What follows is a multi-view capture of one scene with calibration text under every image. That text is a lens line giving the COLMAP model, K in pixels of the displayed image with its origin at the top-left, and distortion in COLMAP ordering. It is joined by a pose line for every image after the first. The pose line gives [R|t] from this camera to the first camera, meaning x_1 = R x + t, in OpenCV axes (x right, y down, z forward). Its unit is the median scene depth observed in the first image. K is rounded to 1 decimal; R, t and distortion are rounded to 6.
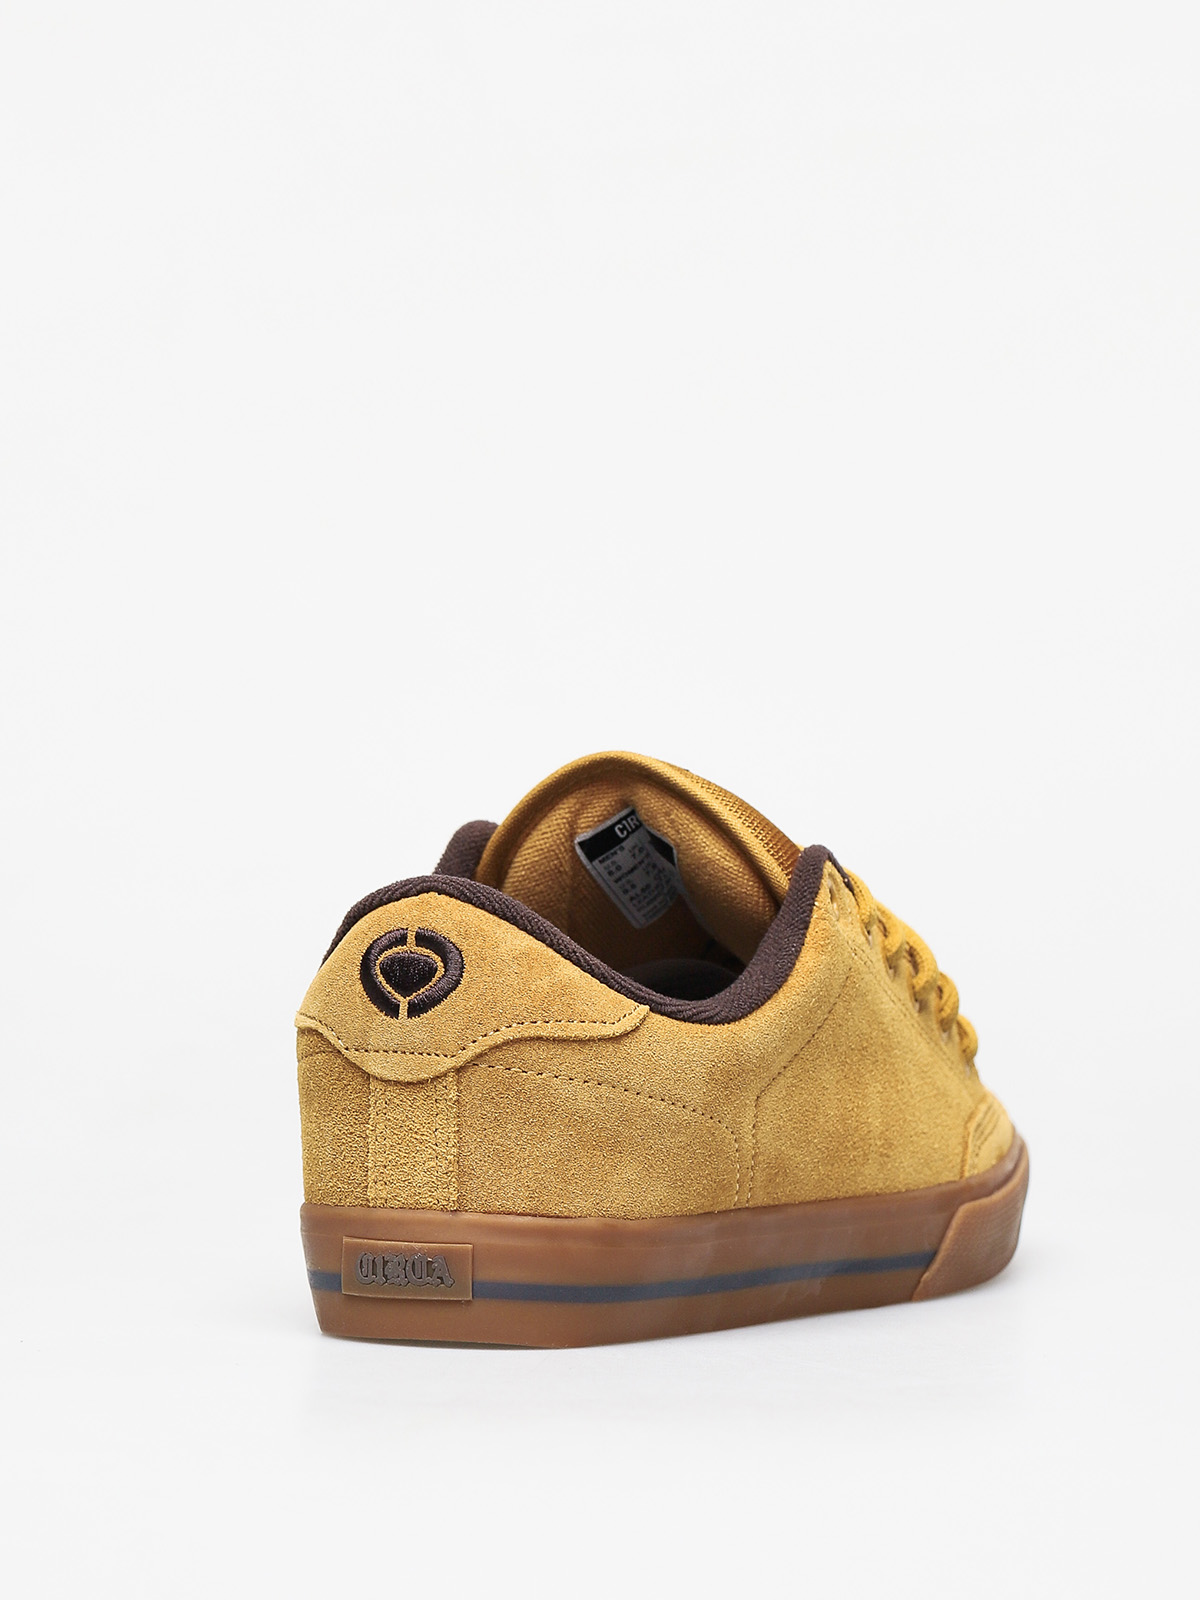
lens RADIAL K [[6967.9, 0, 600.5], [0, 6967.9, 800.2], [0, 0, 1]] dist [-0.085504, 0.000000]
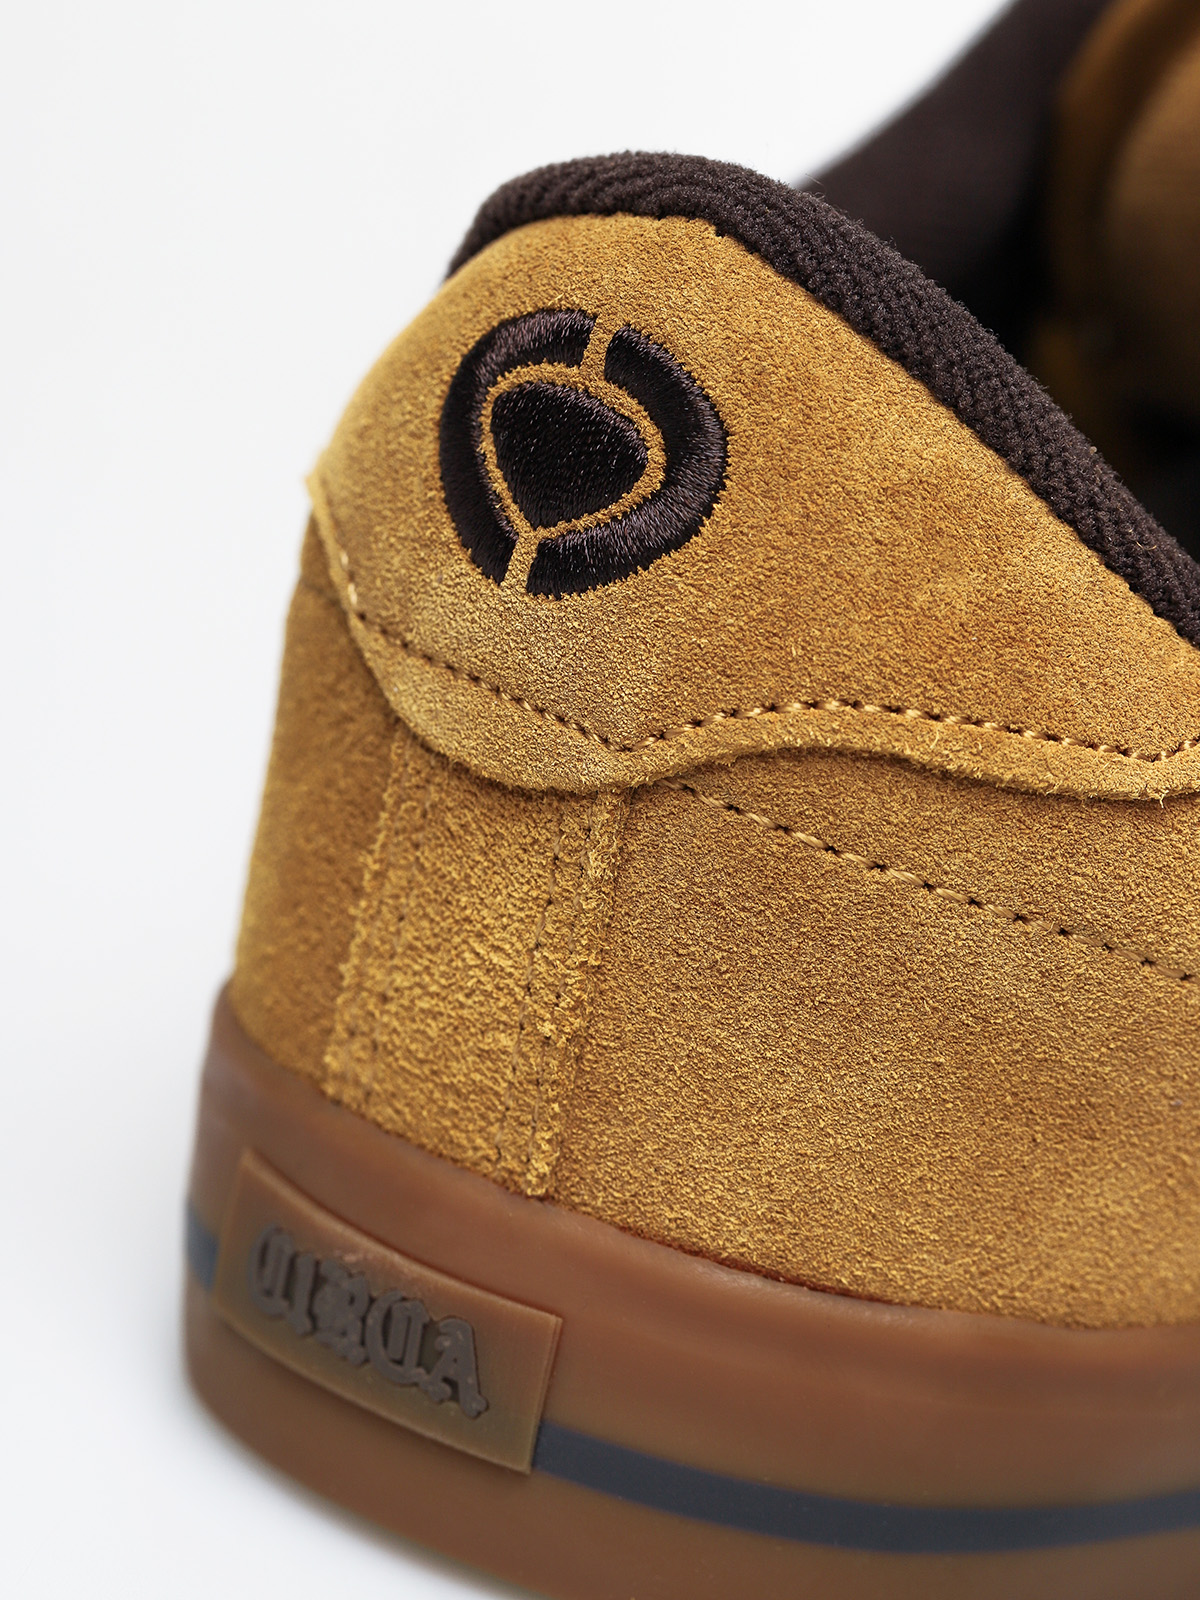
lens RADIAL K [[6967.9, 0, 599.2], [0, 6967.9, 798.5], [0, 0, 1]] dist [-0.085504, 0.000000]
pose [[0.951377, 0.249933, -0.180045, 0.035517], [-0.207797, 0.952220, 0.223824, -0.032033], [0.227383, -0.175528, 0.957855, 0.692214]]
